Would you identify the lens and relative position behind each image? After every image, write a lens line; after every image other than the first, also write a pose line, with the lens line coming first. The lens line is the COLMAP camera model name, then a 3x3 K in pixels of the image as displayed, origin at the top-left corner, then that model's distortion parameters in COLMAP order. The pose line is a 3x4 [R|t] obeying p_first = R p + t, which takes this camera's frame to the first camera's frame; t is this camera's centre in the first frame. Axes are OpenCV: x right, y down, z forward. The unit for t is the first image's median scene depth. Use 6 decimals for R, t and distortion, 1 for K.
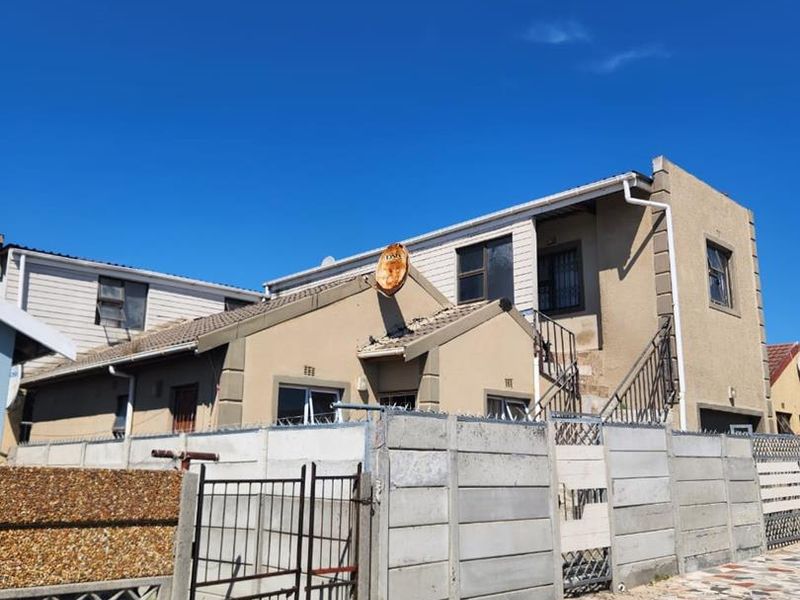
lens RADIAL K [[715.2, 0, 404.8], [0, 715.2, 297.2], [0, 0, 1]] dist [0.084605, -0.111939]
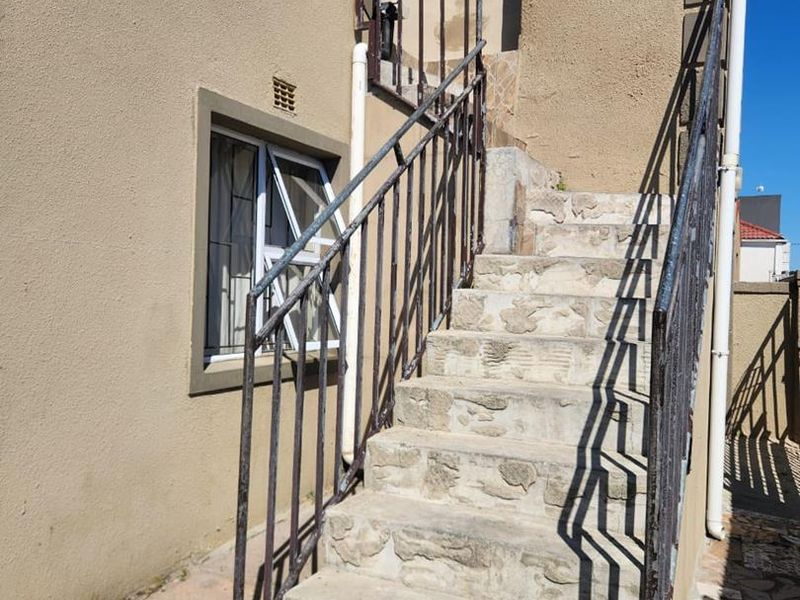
lens RADIAL K [[715.2, 0, 404.8], [0, 715.2, 297.2], [0, 0, 1]] dist [0.084605, -0.111939]
pose [[0.937748, 0.009813, 0.347177, 0.083263], [-0.089854, 0.972423, 0.215218, 0.131073], [-0.335491, -0.233016, 0.912770, 0.655516]]
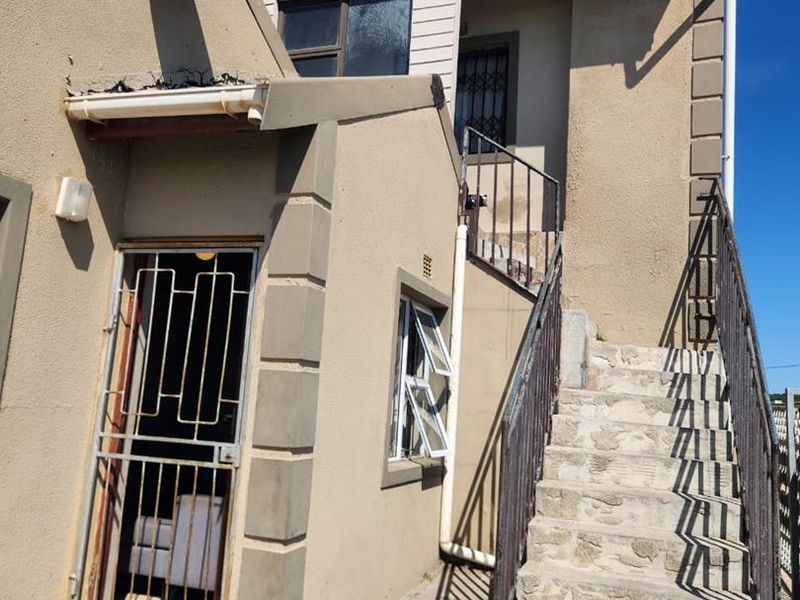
lens RADIAL K [[718.0, 0, 395.1], [0, 718.0, 291.4], [0, 0, 1]] dist [0.077104, -0.105020]
pose [[0.891940, 0.114624, 0.437383, -0.062946], [-0.151631, 0.987145, 0.050518, 0.113650], [-0.425970, -0.111380, 0.897855, 0.599104]]
